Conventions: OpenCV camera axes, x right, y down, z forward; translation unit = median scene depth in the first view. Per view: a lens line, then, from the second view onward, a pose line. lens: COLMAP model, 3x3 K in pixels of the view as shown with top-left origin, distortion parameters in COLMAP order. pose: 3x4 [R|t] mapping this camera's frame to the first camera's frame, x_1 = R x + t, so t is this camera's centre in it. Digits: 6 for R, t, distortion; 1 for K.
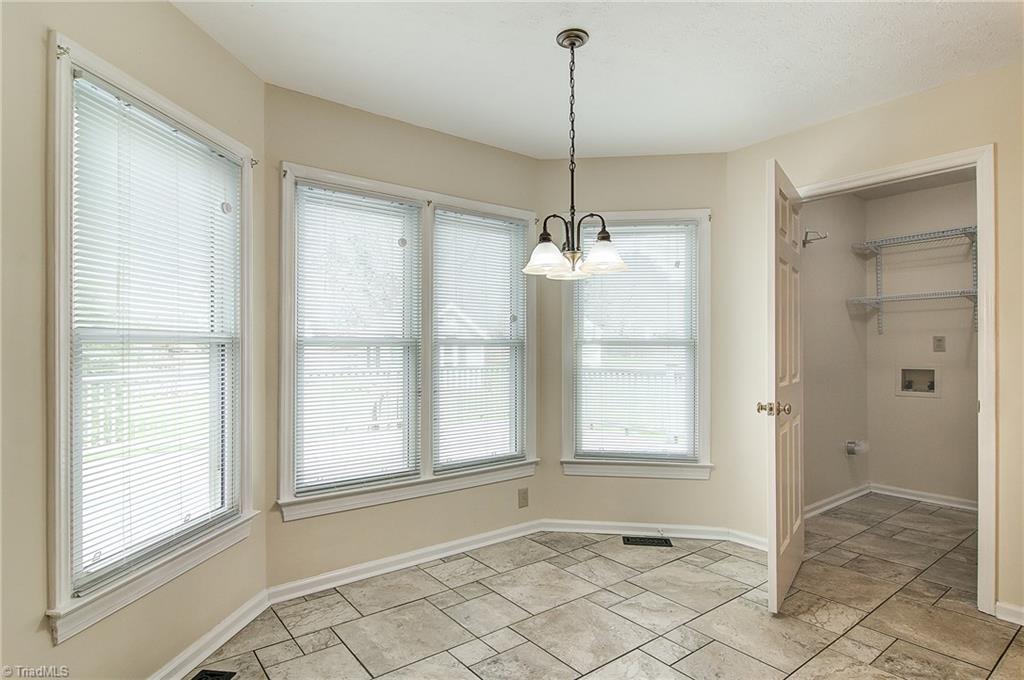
lens RADIAL K [[551.0, 0, 516.6], [0, 551.0, 344.9], [0, 0, 1]] dist [0.000414, -0.000161]
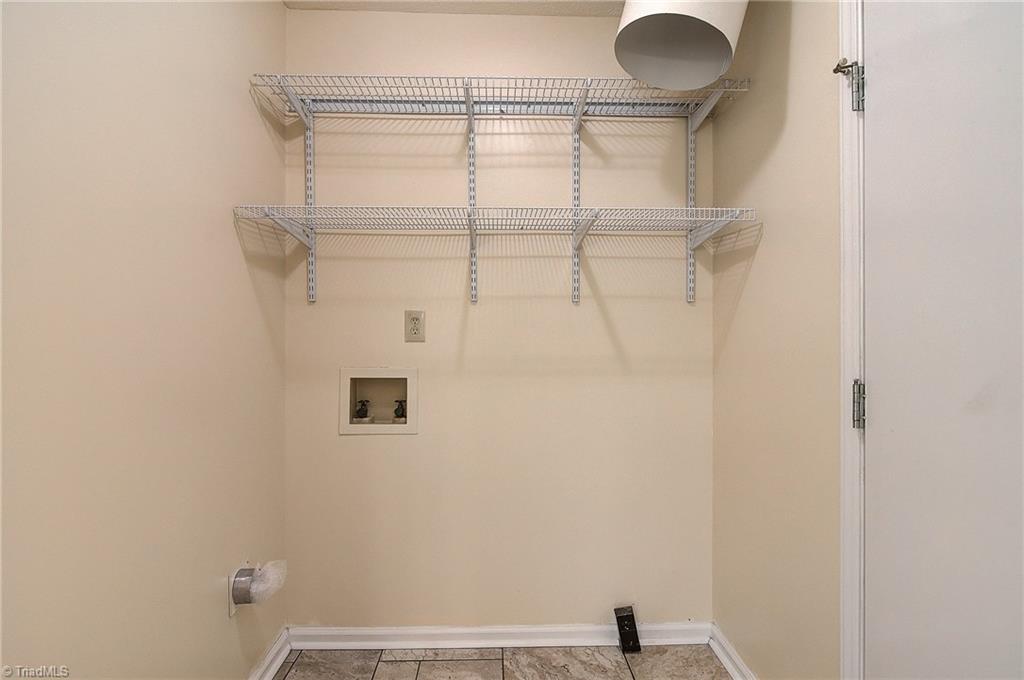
lens RADIAL K [[551.0, 0, 510.6], [0, 551.0, 340.0], [0, 0, 1]] dist [0.000414, -0.000161]
pose [[0.596123, 0.003432, 0.802886, 0.400493], [-0.009884, 0.999946, 0.003064, 0.007891], [-0.802832, -0.009763, 0.596125, 0.607915]]
